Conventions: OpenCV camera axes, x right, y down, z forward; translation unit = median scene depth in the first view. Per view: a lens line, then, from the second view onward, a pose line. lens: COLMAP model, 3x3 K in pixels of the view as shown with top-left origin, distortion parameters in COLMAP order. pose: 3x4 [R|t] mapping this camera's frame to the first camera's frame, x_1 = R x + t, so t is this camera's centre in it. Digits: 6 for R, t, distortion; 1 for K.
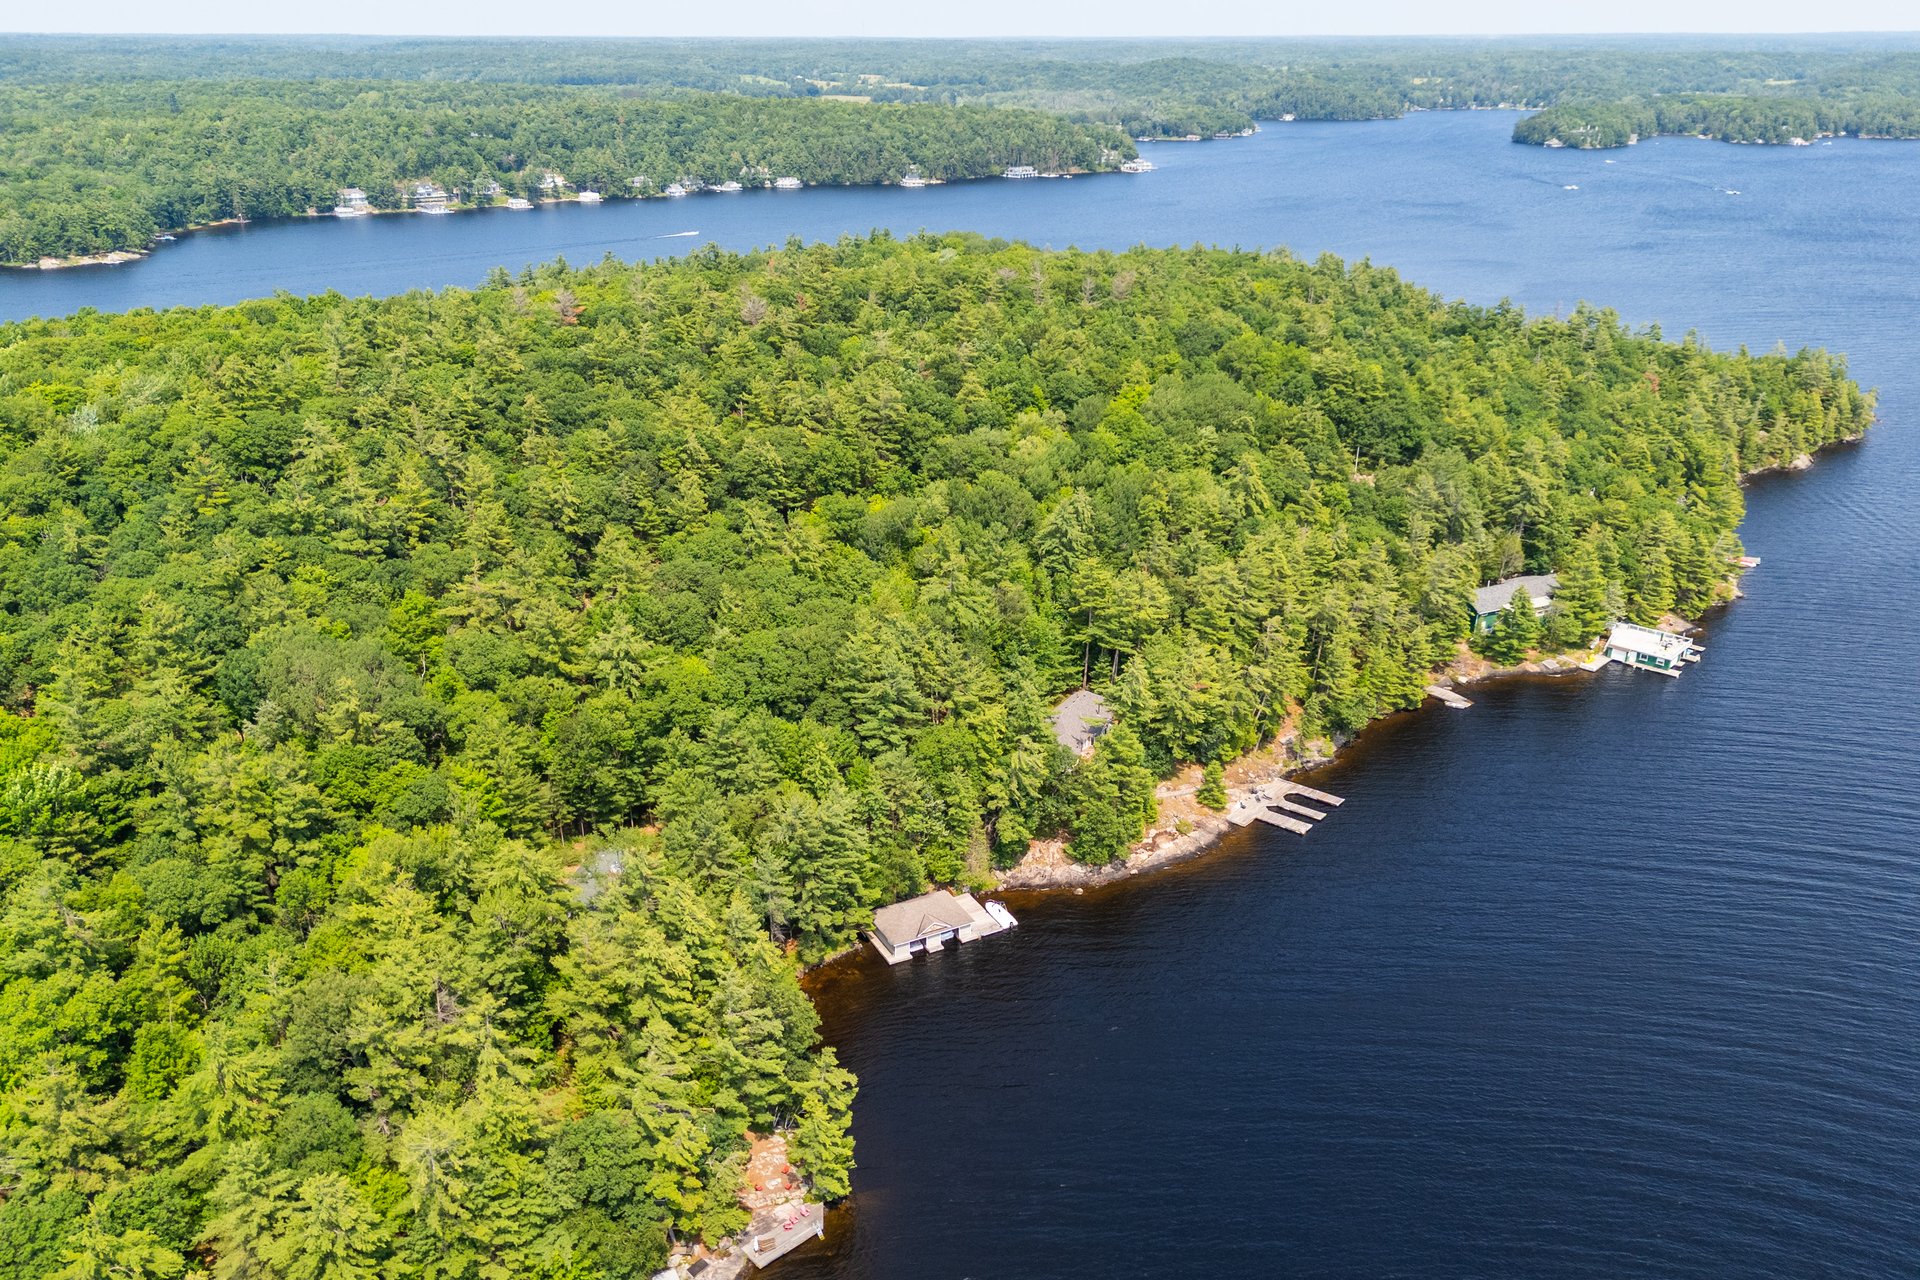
lens RADIAL K [[1475.0, 0, 978.1], [0, 1475.0, 641.6], [0, 0, 1]] dist [0.050818, -0.058300]
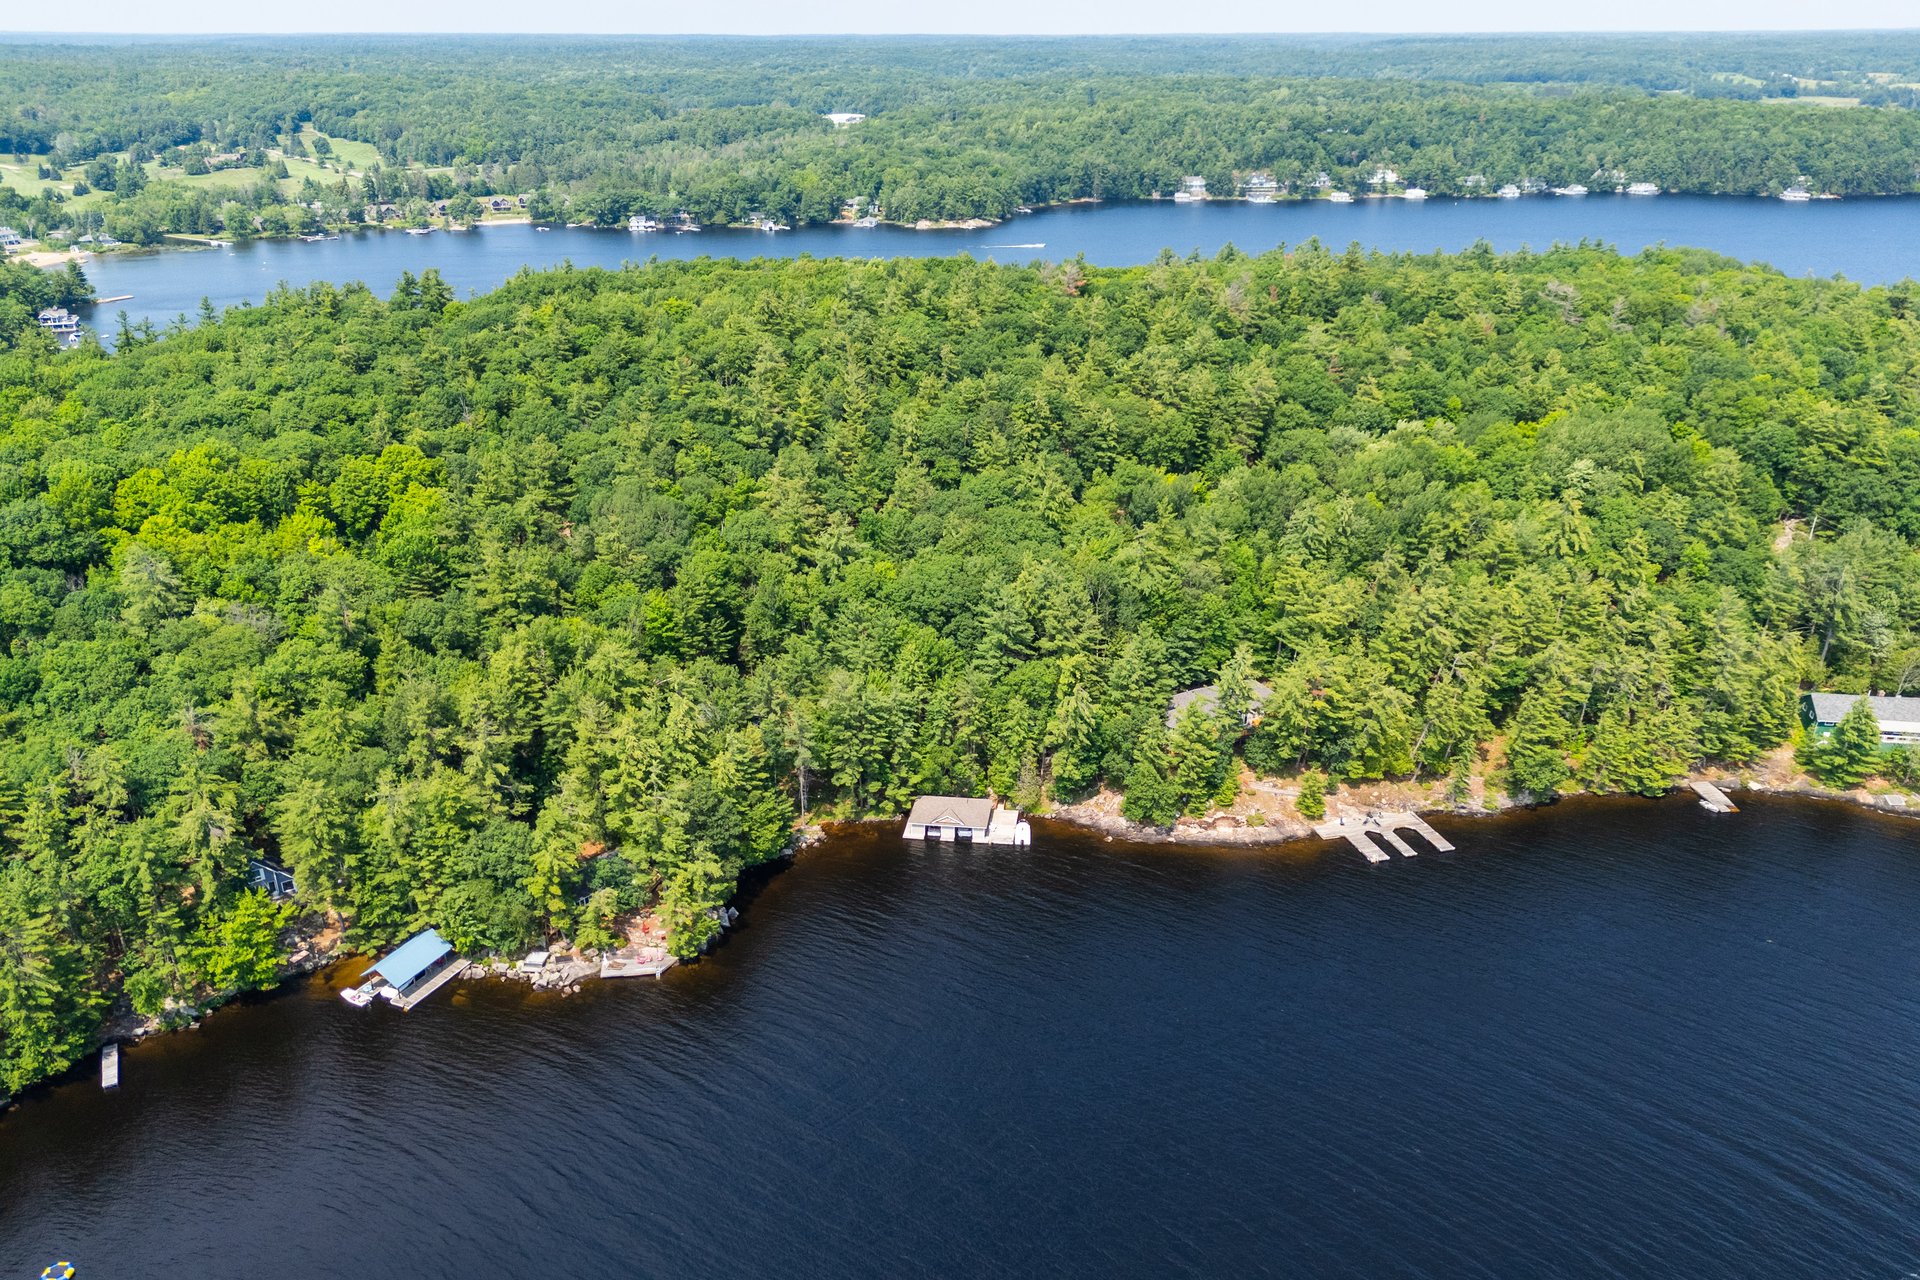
lens RADIAL K [[1475.0, 0, 988.9], [0, 1475.0, 674.1], [0, 0, 1]] dist [0.050818, -0.058300]
pose [[0.817664, 0.225664, -0.529624, 0.119853], [-0.214617, 0.973139, 0.083301, -0.004204], [0.534196, 0.045554, 0.844132, 0.008351]]
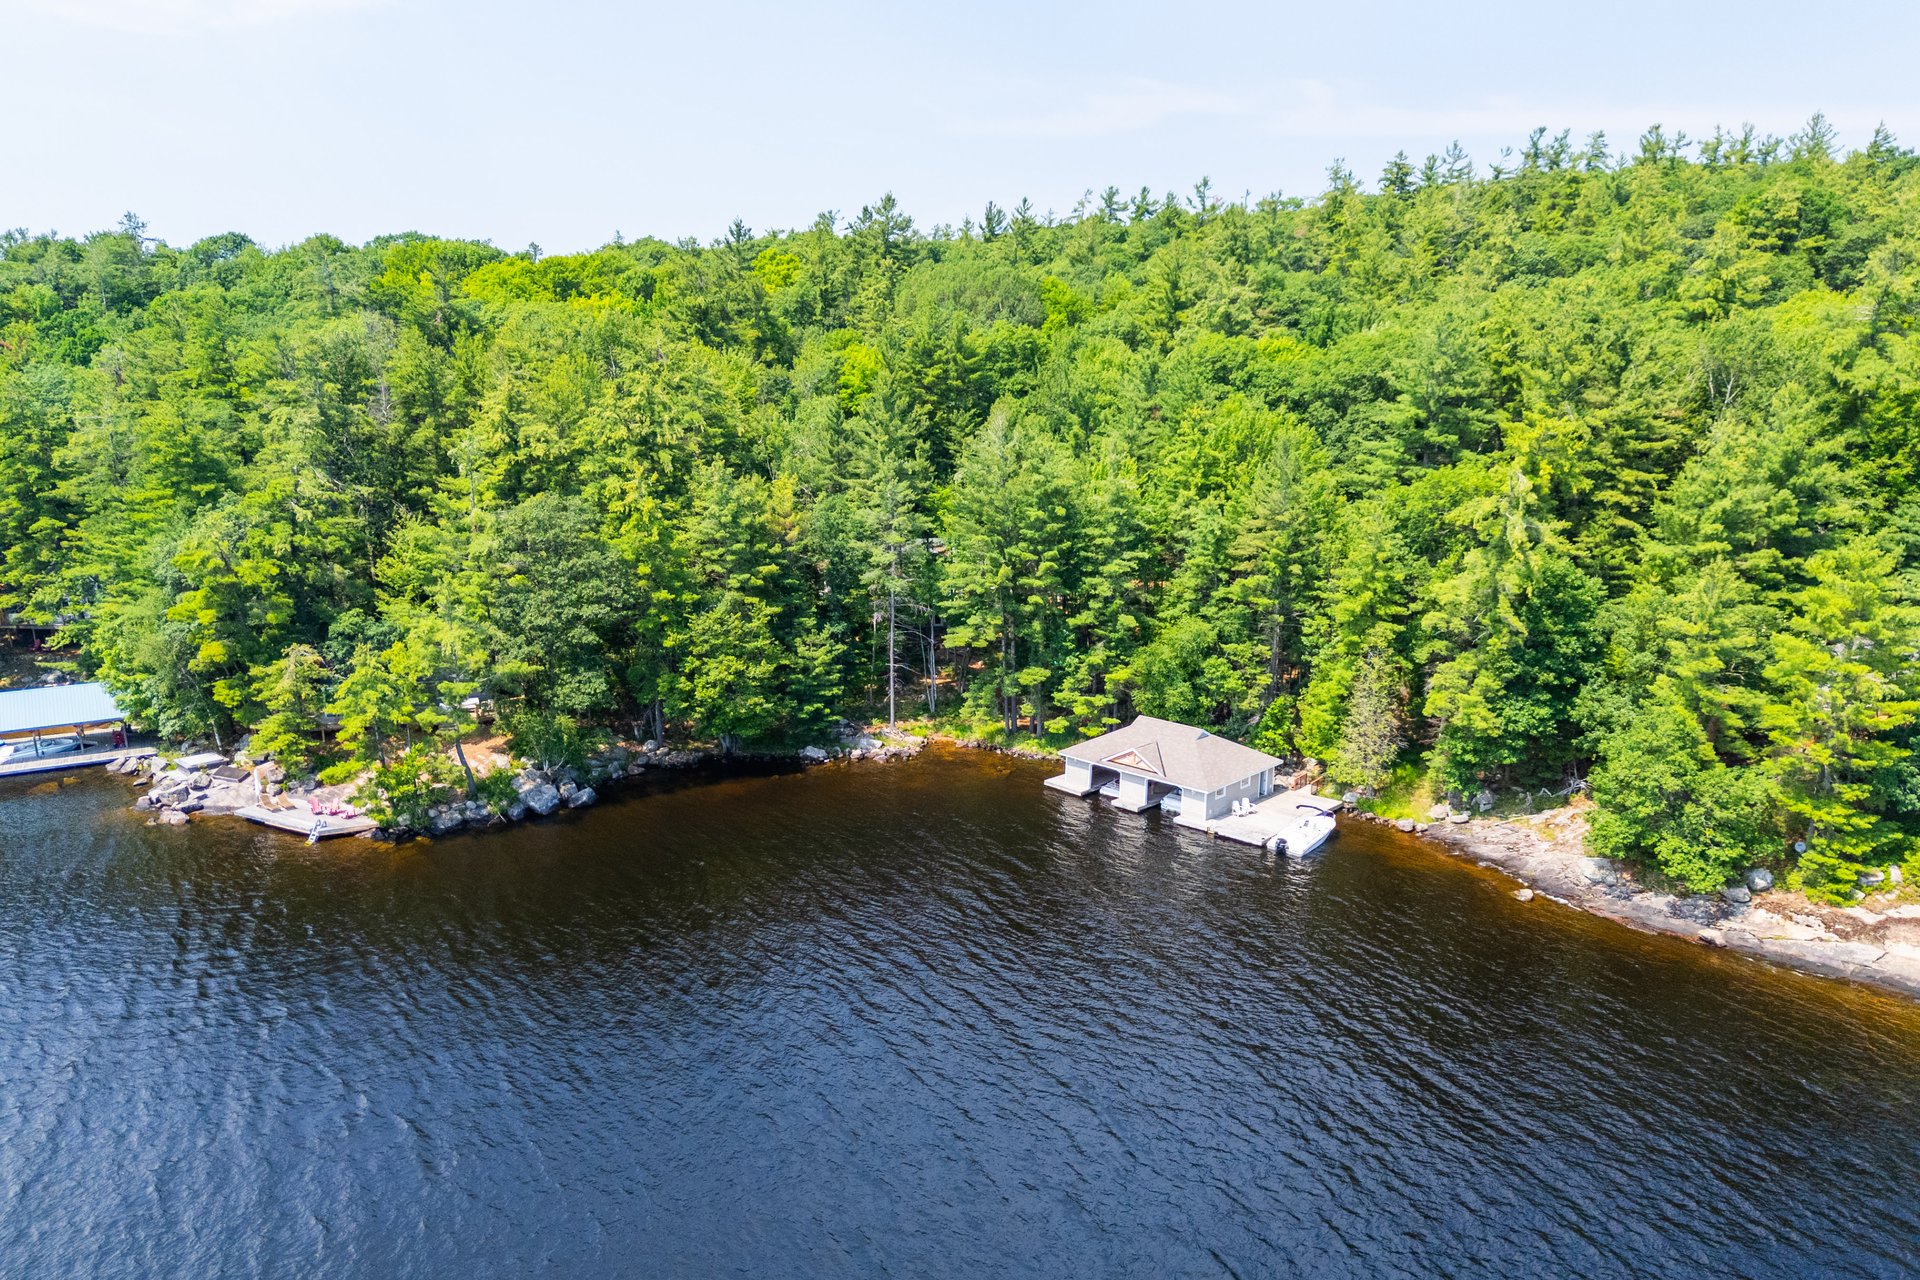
lens RADIAL K [[1475.0, 0, 958.2], [0, 1475.0, 675.6], [0, 0, 1]] dist [0.050818, -0.058300]
pose [[0.310635, 0.215754, -0.925719, 0.082732], [-0.358132, 0.928694, 0.096272, 0.029106], [0.880481, 0.301624, 0.365754, 0.156685]]
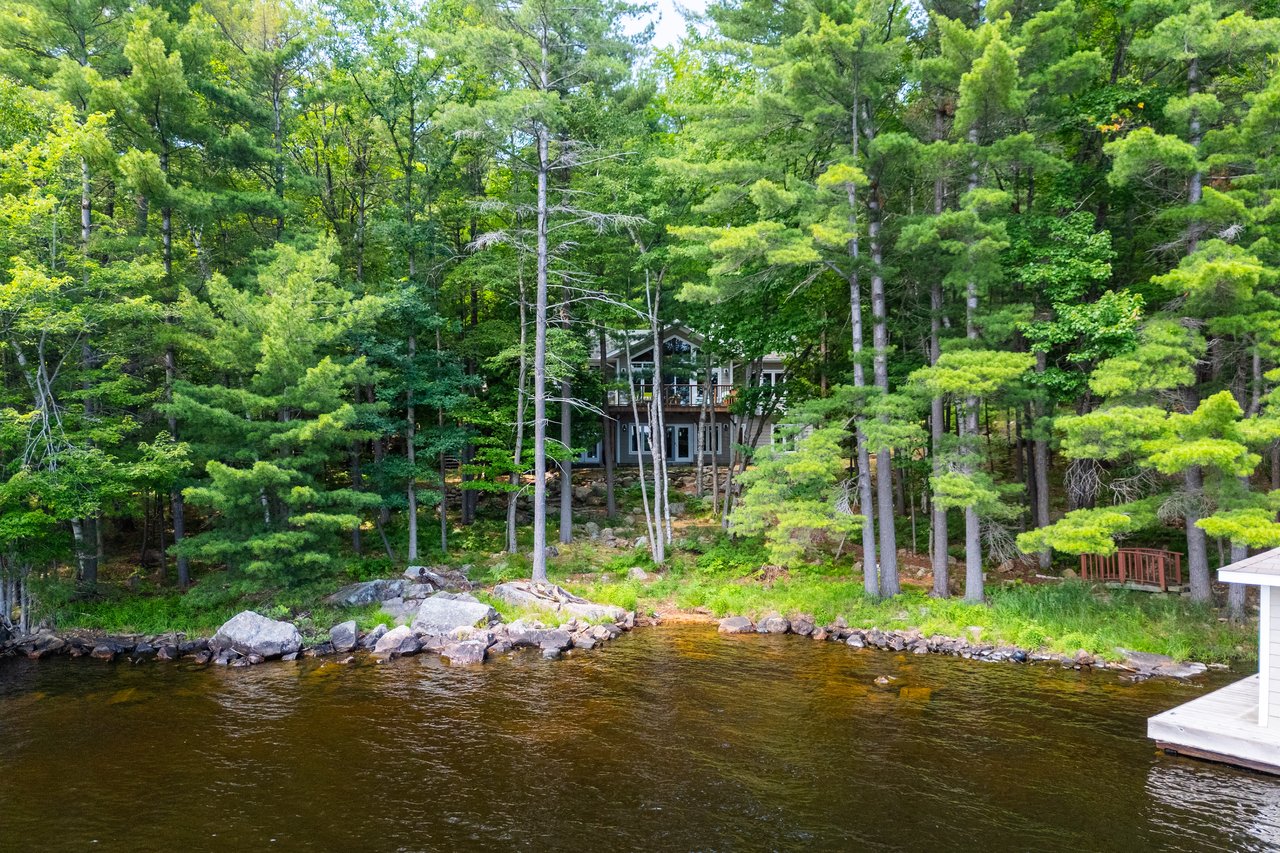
lens RADIAL K [[983.4, 0, 635.2], [0, 983.4, 438.3], [0, 0, 1]] dist [0.050818, -0.058300]
pose [[0.227763, -0.035233, -0.973079, 0.000717], [-0.357848, 0.926383, -0.117301, 0.044779], [0.905577, 0.374931, 0.198388, 0.191808]]
